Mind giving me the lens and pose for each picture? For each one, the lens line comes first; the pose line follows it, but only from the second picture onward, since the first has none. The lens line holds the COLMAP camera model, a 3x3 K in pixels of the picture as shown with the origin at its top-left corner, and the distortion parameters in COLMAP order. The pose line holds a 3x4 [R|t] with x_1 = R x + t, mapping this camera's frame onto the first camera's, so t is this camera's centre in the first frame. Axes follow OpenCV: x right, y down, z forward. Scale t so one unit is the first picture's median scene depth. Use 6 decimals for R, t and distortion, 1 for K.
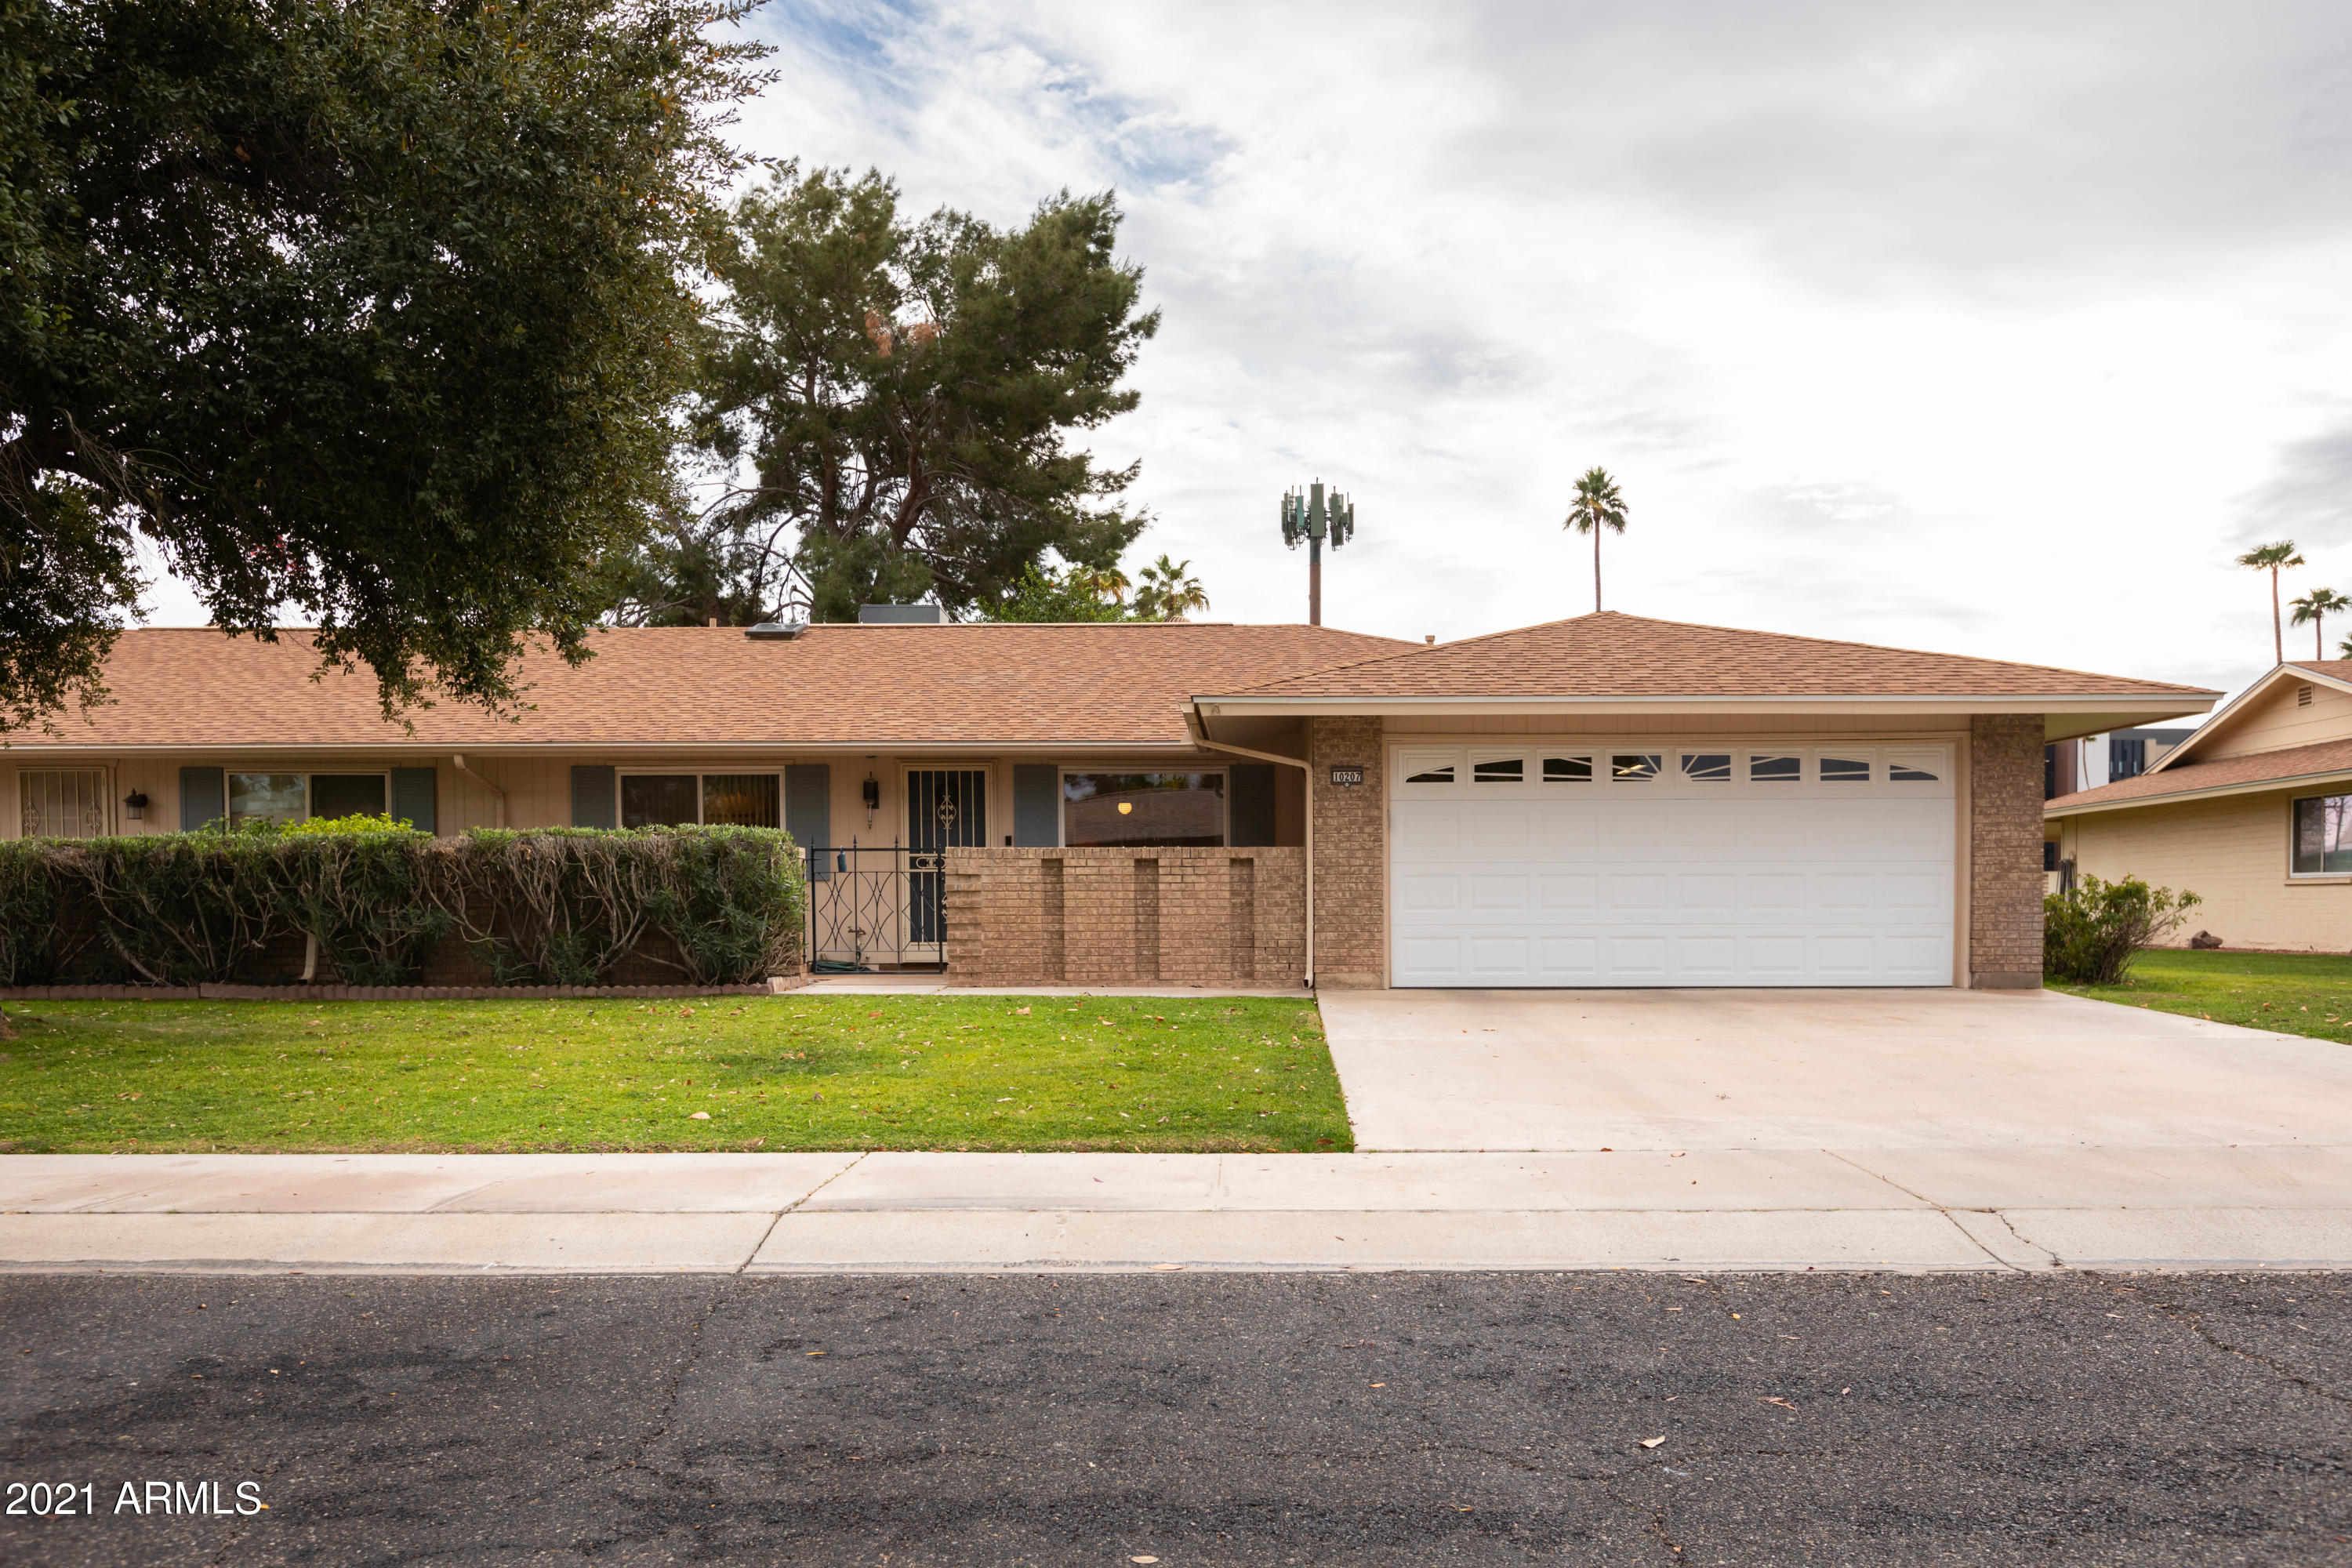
lens RADIAL K [[1701.3, 0, 1176.0], [0, 1701.3, 784.0], [0, 0, 1]] dist [-0.001872, 0.000115]
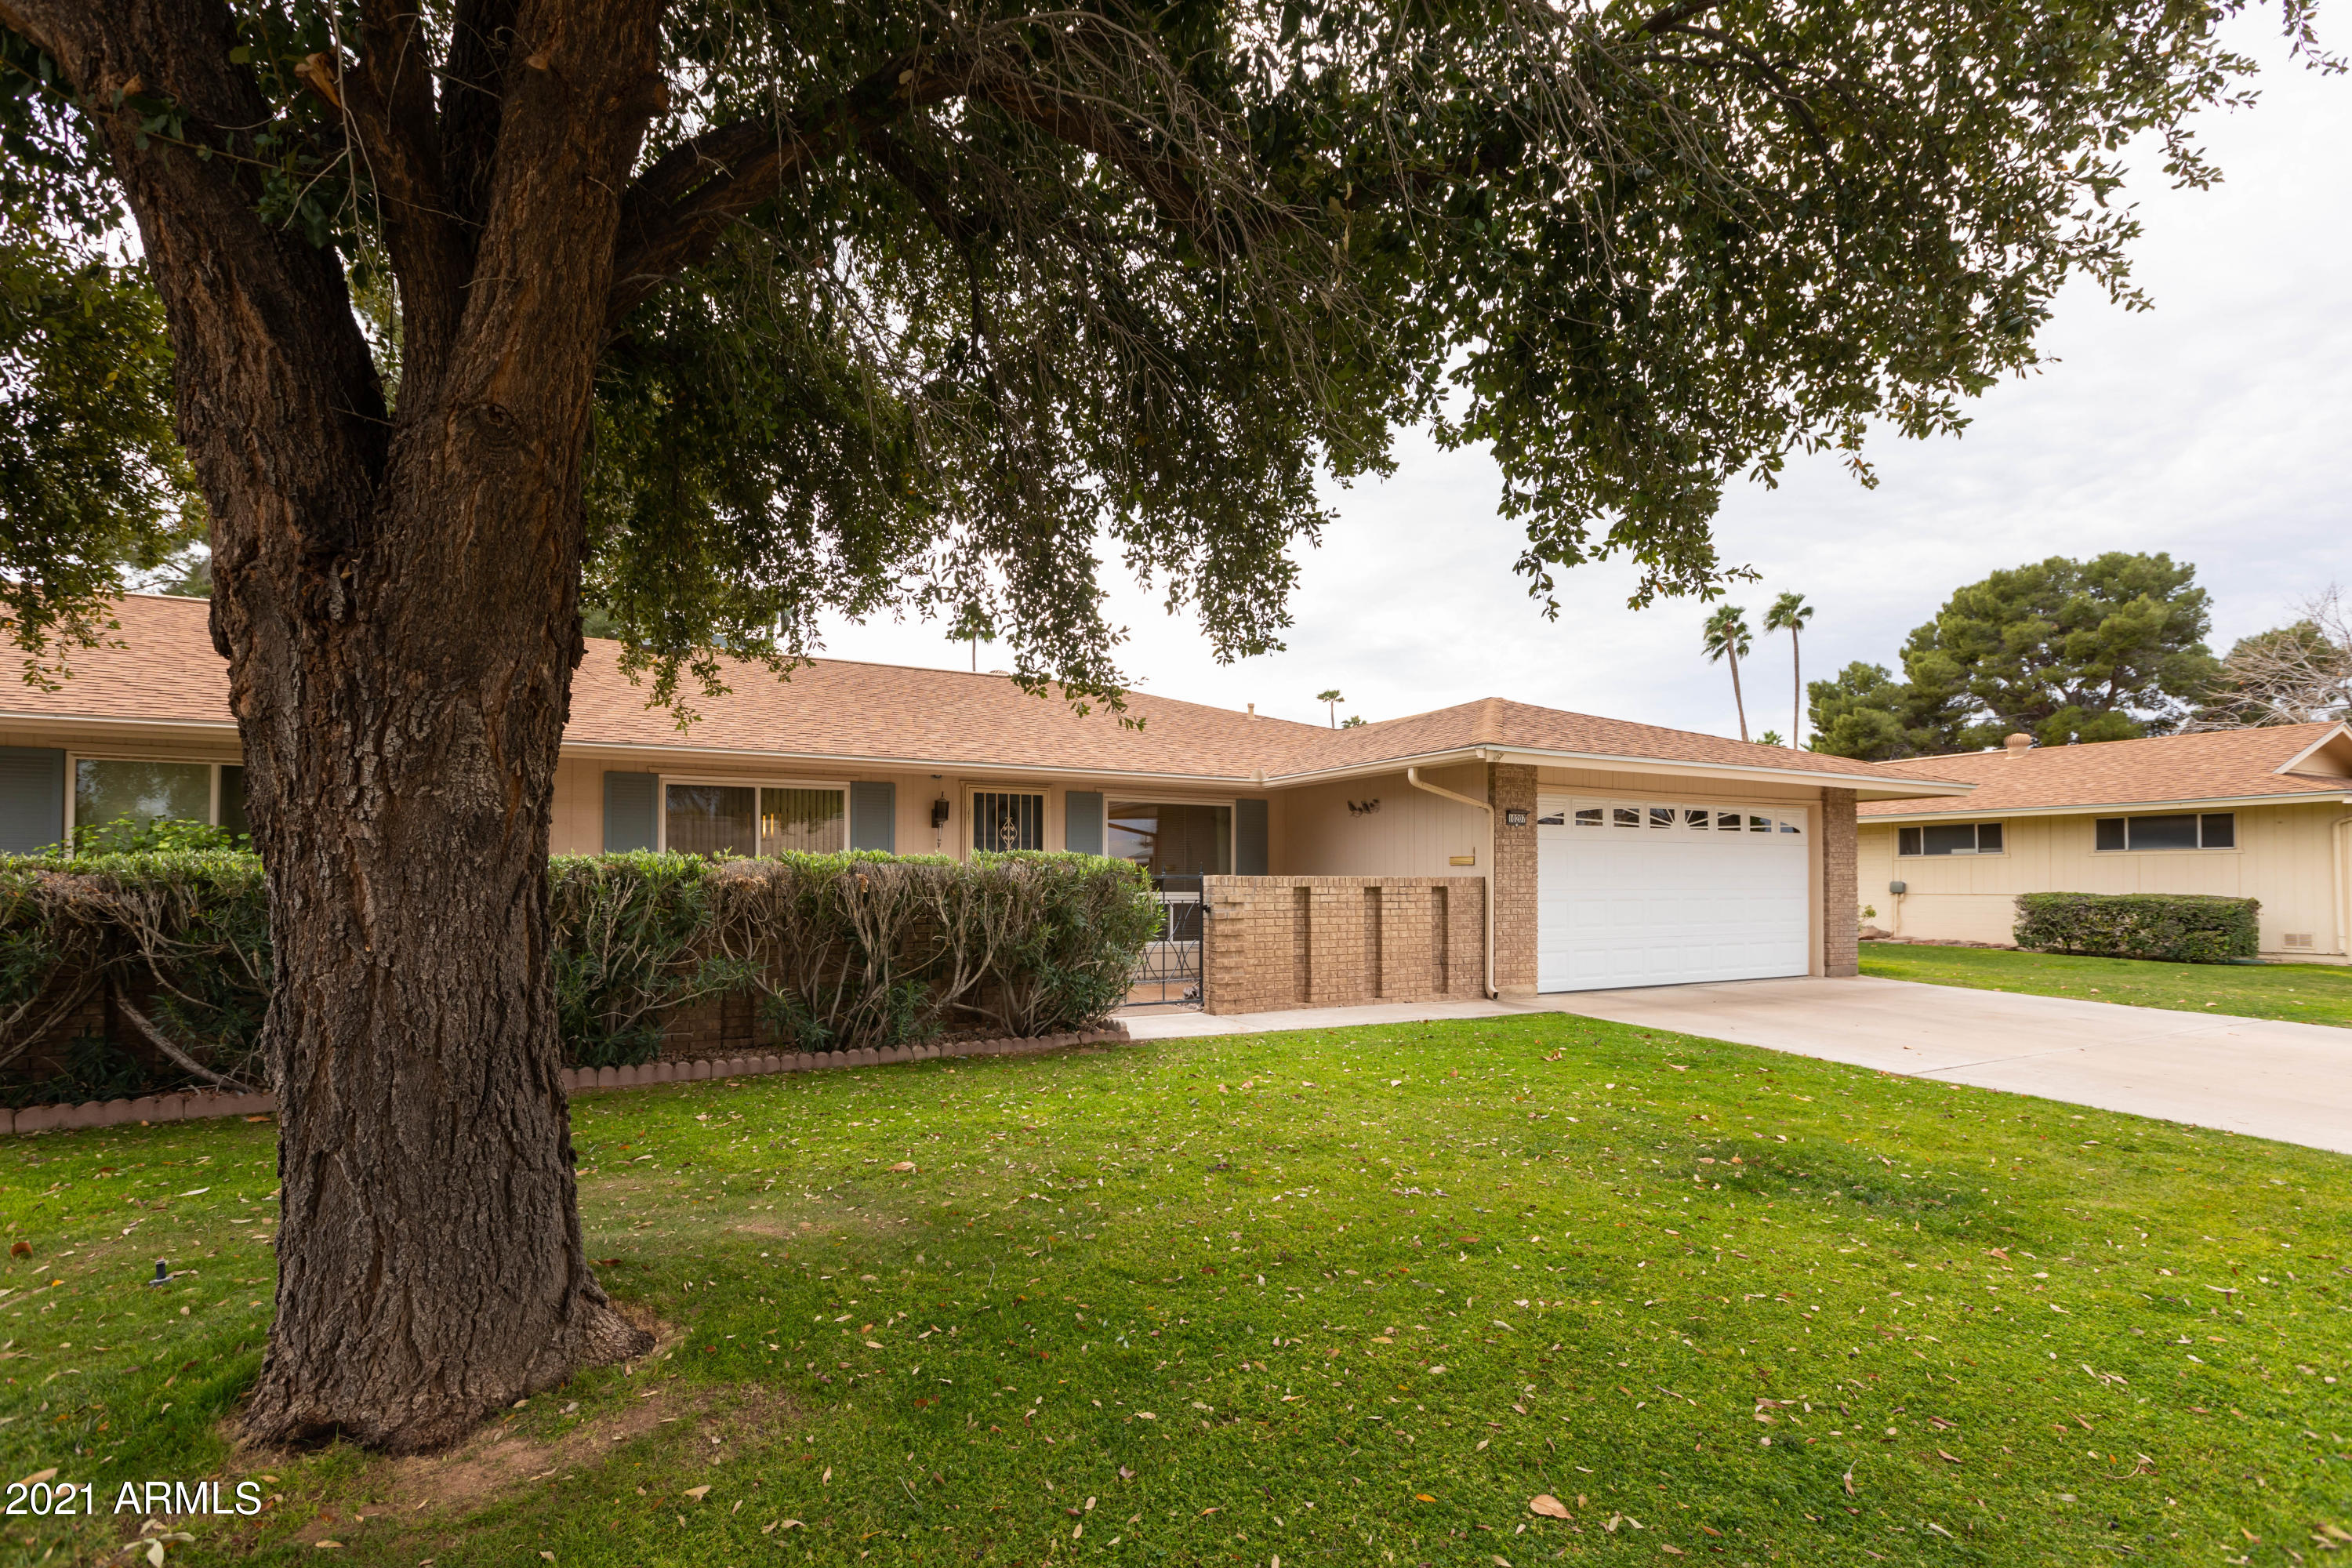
lens RADIAL K [[1081.7, 0, 1176.0], [0, 1081.7, 784.0], [0, 0, 1]] dist [-0.000333, 0.000022]
pose [[0.873650, 0.046322, 0.484345, -0.467497], [-0.037188, 0.998903, -0.028455, 0.001939], [-0.485132, 0.006848, 0.874414, 0.448249]]
